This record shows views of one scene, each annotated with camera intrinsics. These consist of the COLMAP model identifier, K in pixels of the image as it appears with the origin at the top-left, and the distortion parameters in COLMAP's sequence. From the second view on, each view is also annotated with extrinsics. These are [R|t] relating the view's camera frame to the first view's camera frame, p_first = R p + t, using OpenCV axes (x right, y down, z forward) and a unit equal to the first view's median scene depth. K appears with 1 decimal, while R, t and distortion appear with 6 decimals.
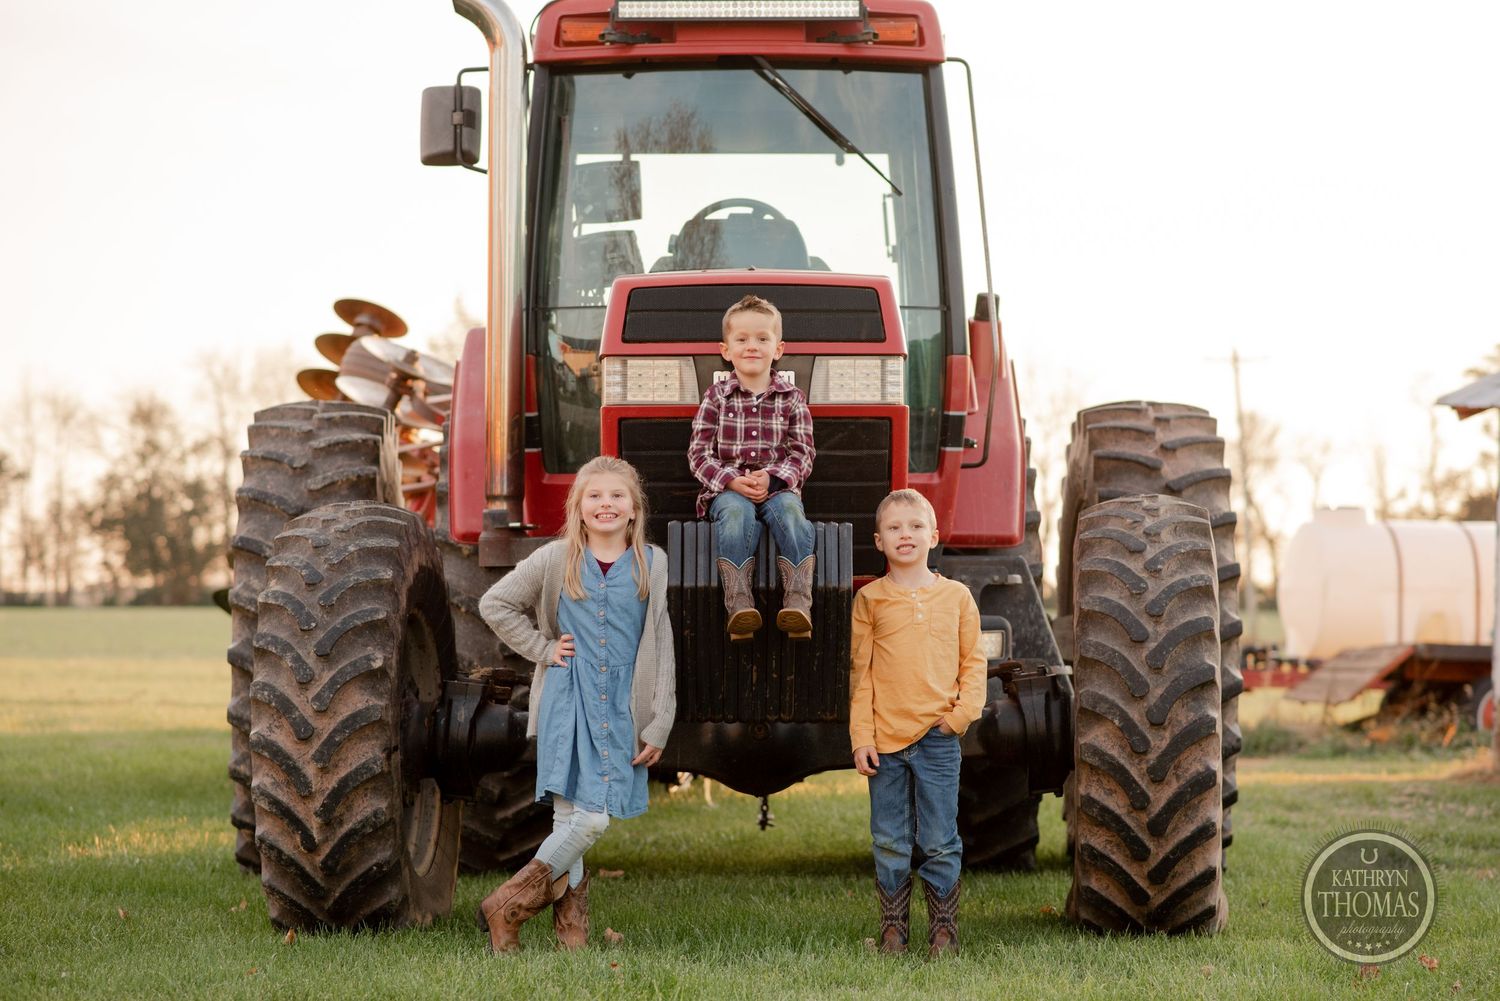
lens RADIAL K [[3704.9, 0, 739.9], [0, 3704.9, 511.0], [0, 0, 1]] dist [0.067953, 0.000000]
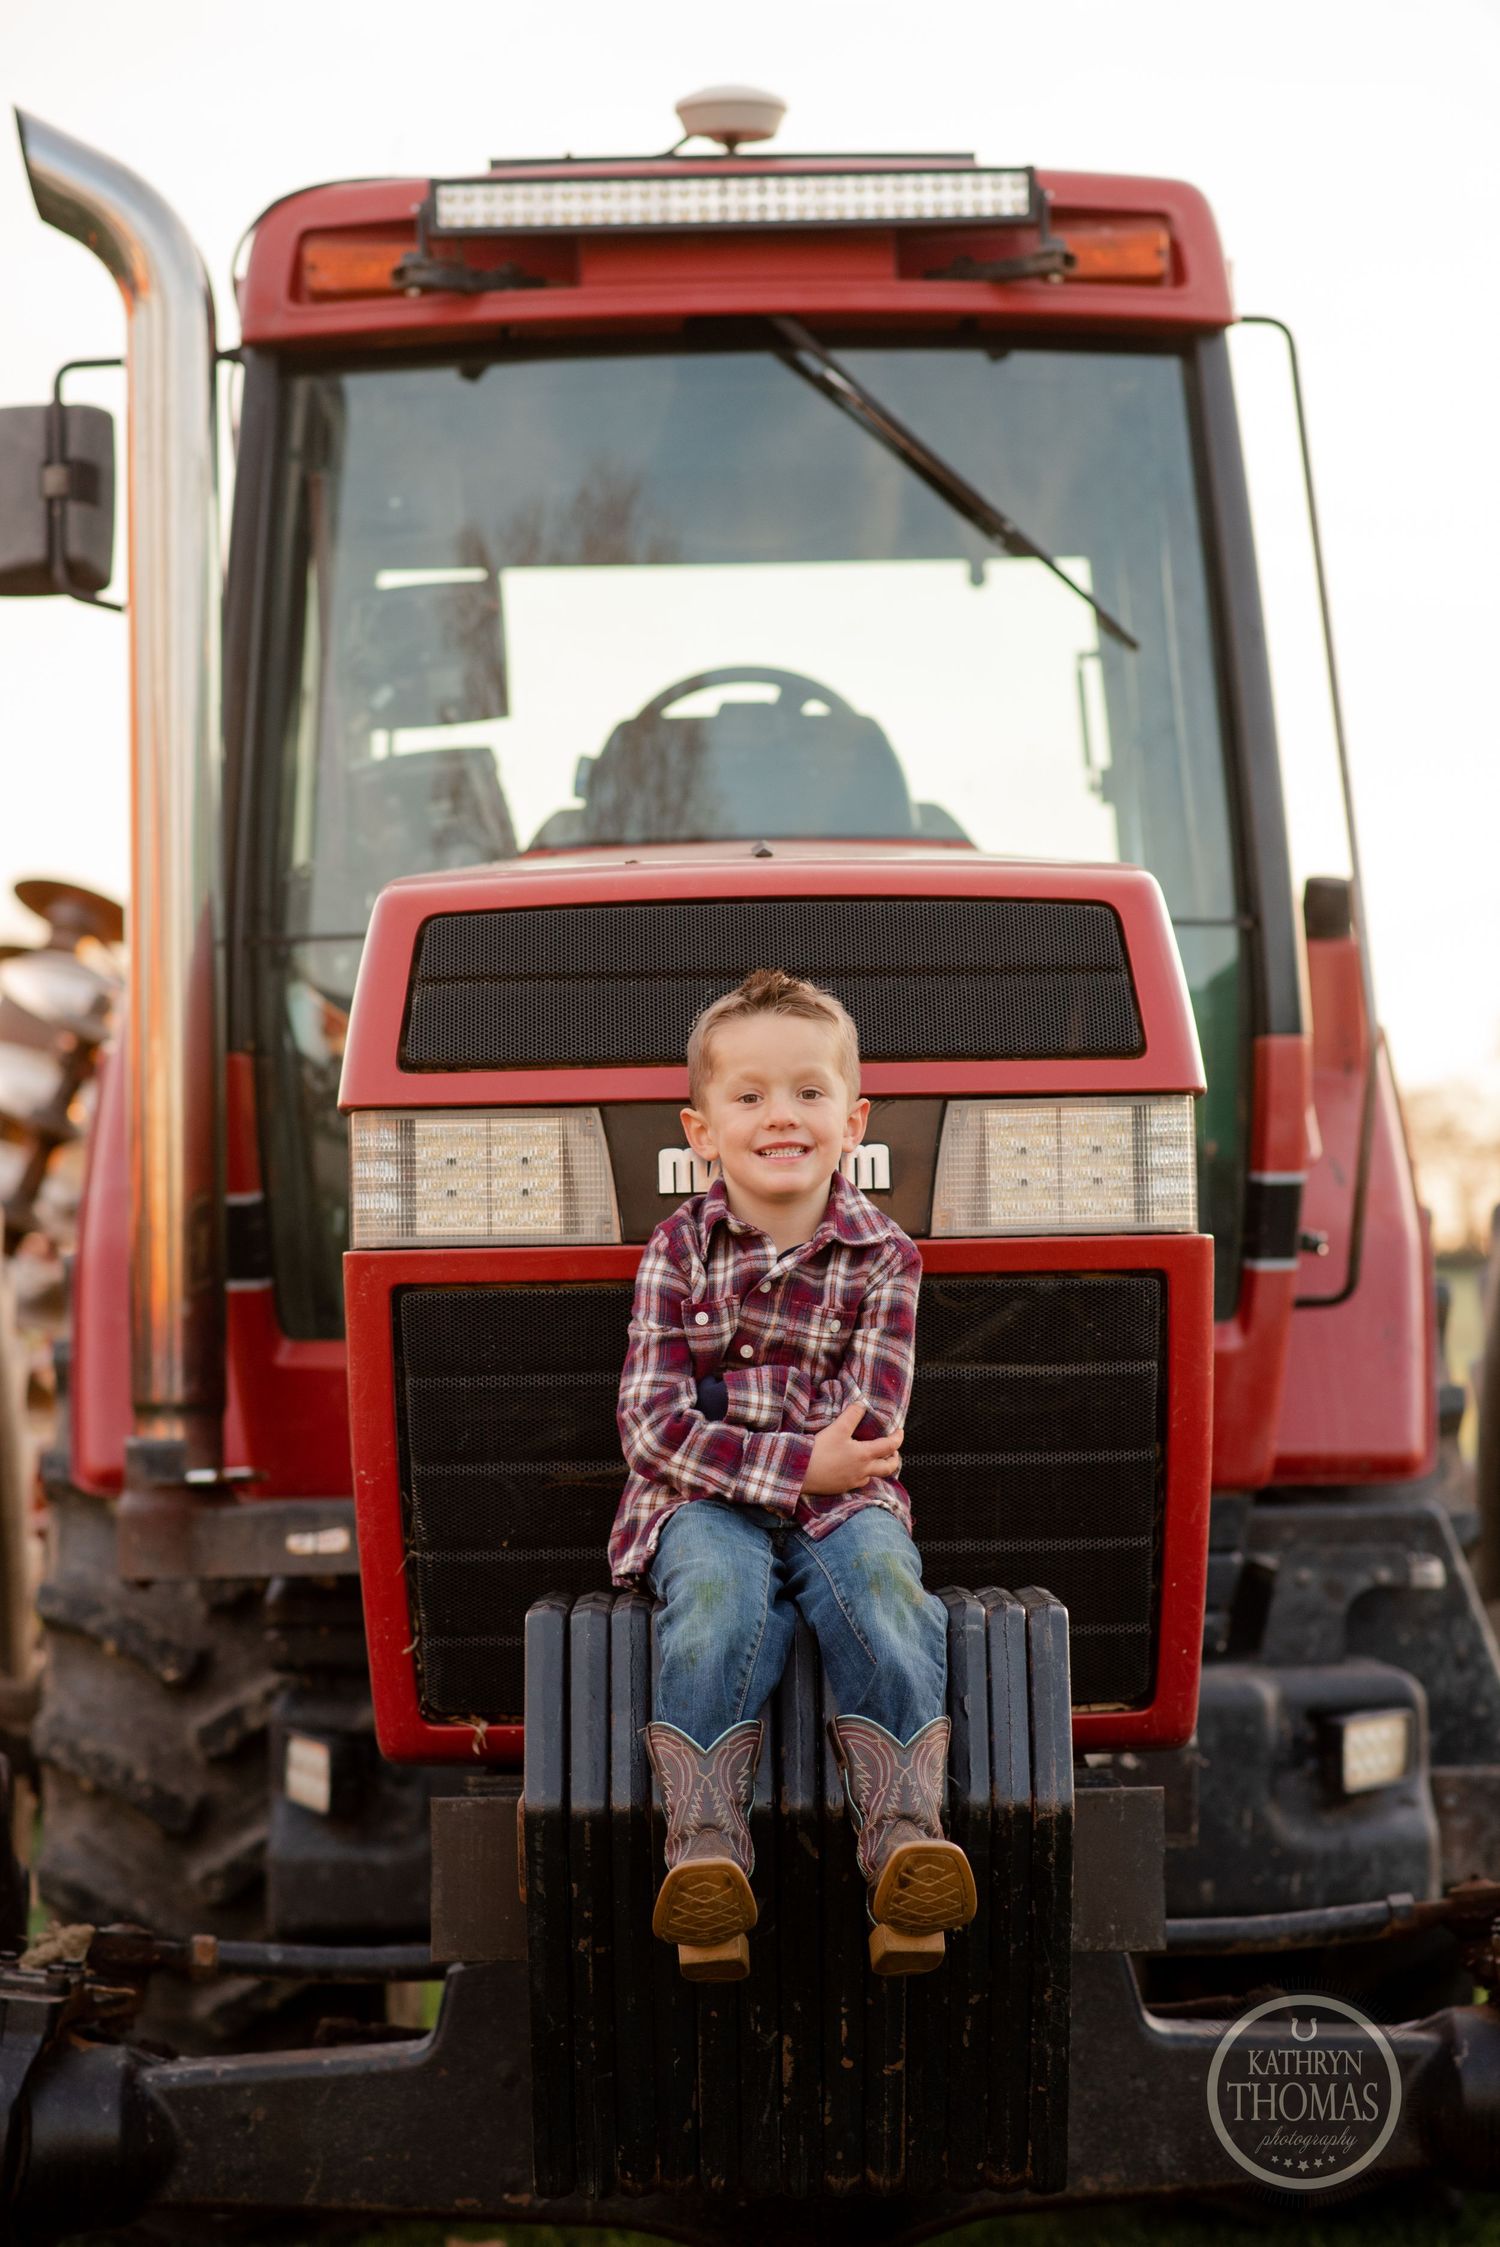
lens RADIAL K [[5549.9, 0, 753.8], [0, 5549.9, 1118.8], [0, 0, 1]] dist [0.067953, 0.000000]
pose [[0.999826, -0.017018, -0.007684, 0.004931], [0.016977, 0.999842, -0.005330, -0.030617], [0.007774, 0.005198, 0.999956, 0.384647]]
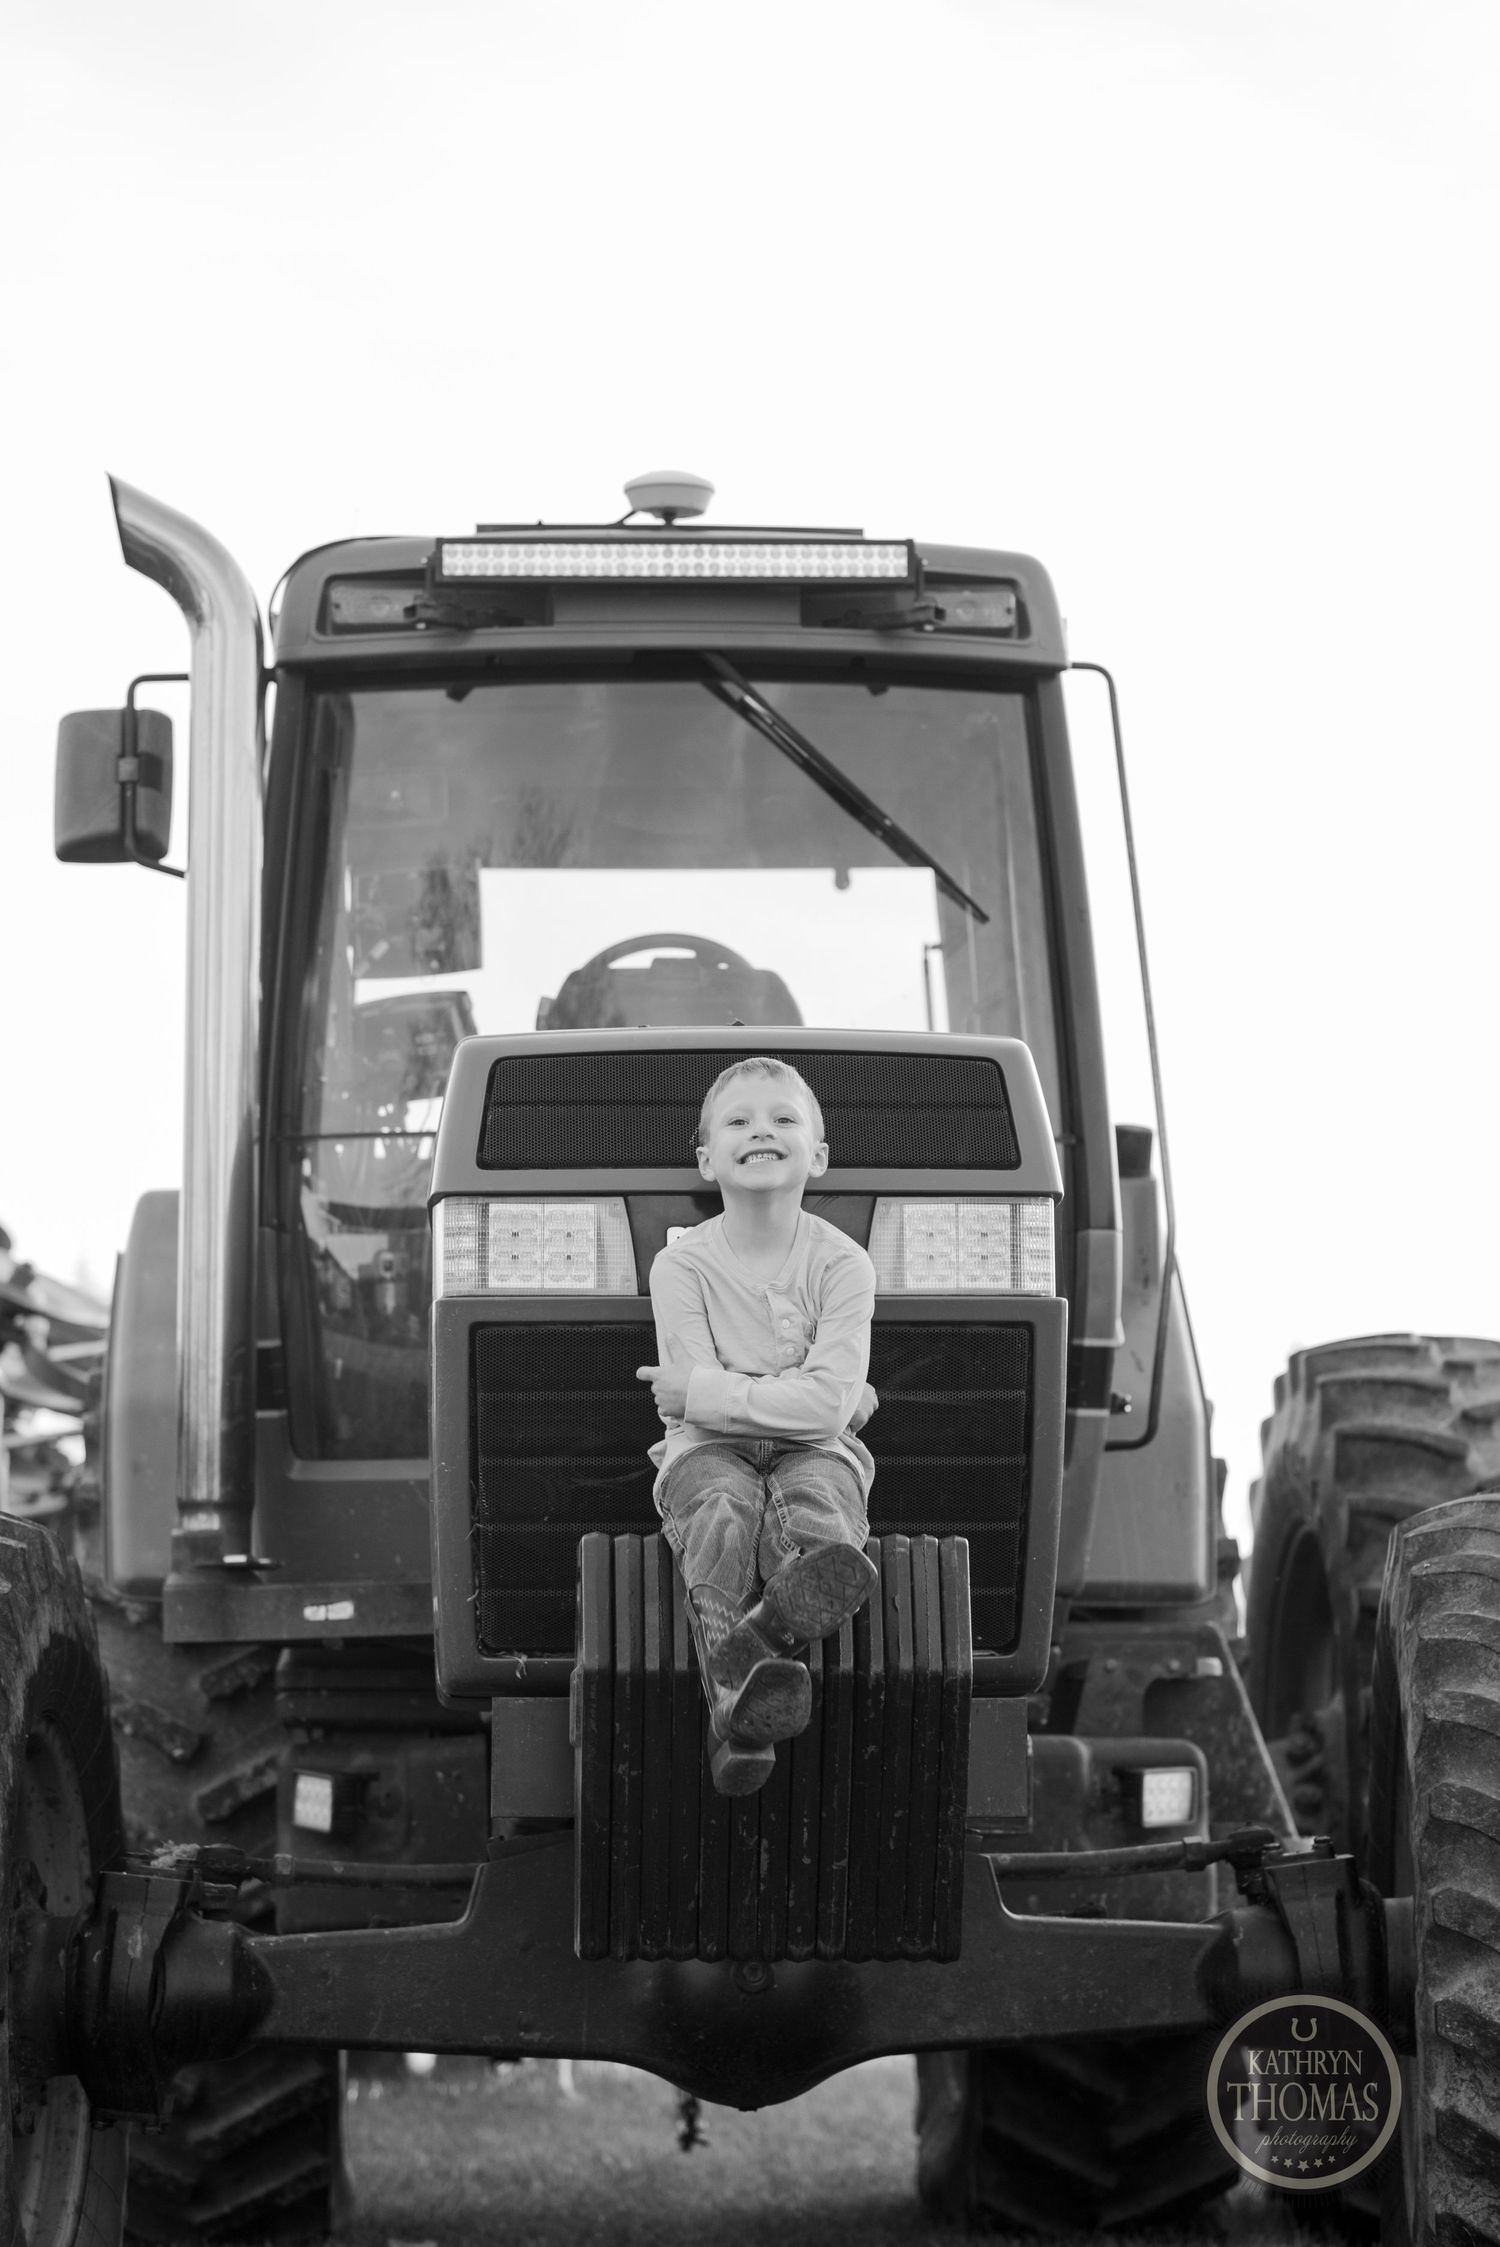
lens RADIAL K [[5787.5, 0, 756.6], [0, 5787.5, 1132.8], [0, 0, 1]] dist [0.068926, 0.000000]
pose [[0.999194, 0.002229, 0.040085, -0.020993], [0.000945, 0.996875, -0.078990, 0.007992], [-0.040136, 0.078964, 0.996069, 0.199290]]
